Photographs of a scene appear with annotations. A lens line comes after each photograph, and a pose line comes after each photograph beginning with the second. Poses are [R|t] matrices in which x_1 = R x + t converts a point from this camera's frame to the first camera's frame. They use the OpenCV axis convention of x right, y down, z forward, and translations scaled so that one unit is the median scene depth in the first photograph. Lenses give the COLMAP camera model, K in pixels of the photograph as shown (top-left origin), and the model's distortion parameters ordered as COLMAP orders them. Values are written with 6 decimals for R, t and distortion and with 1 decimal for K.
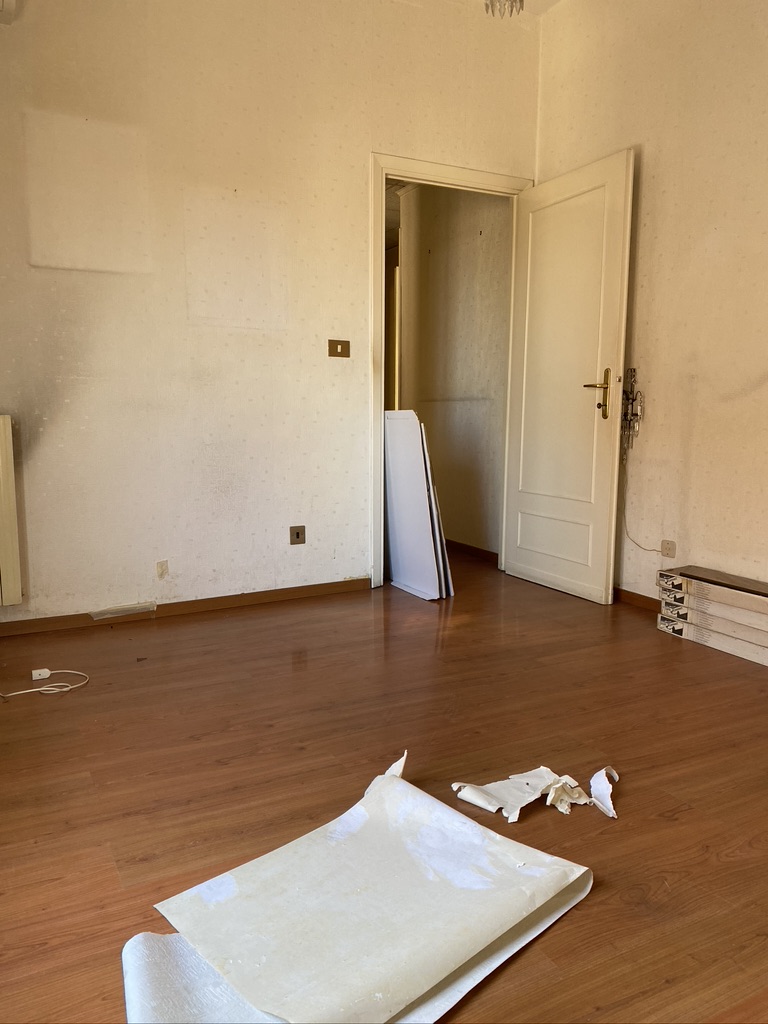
lens RADIAL K [[788.4, 0, 384.0], [0, 788.4, 512.0], [0, 0, 1]] dist [0.094522, -0.065042]
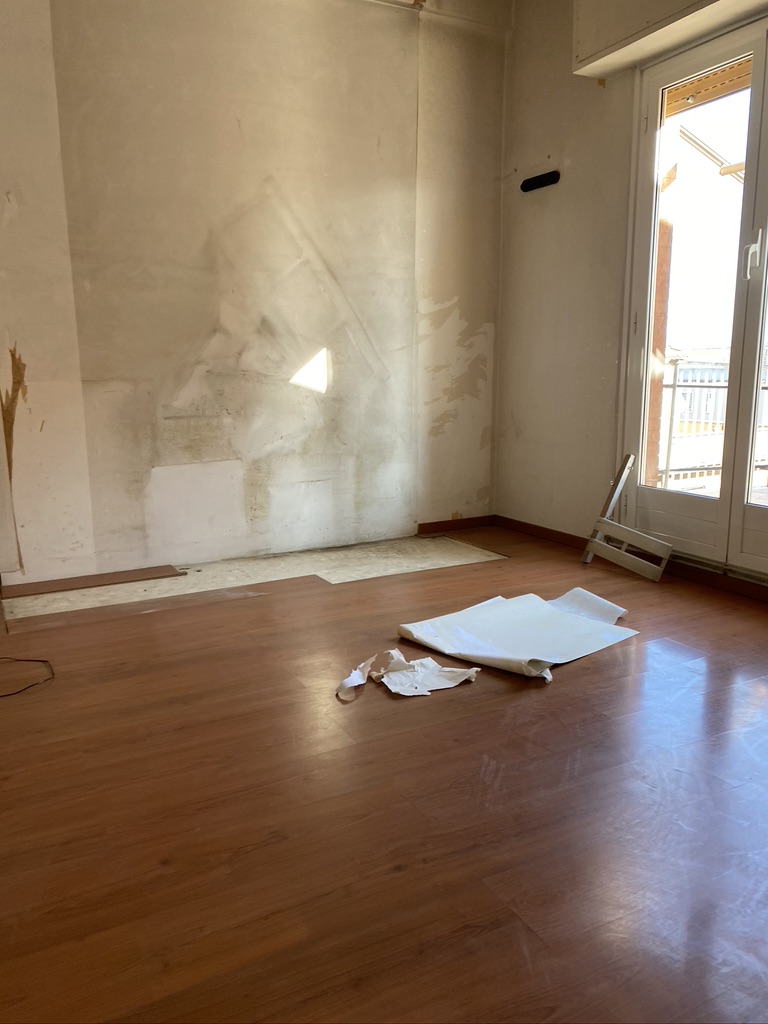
lens RADIAL K [[788.4, 0, 384.0], [0, 788.4, 512.0], [0, 0, 1]] dist [0.094522, -0.065042]
pose [[-0.999976, 0.003505, 0.006011, 0.170799], [0.005226, 0.948671, 0.316222, -0.204999], [-0.004594, 0.316246, -0.948666, 1.568572]]
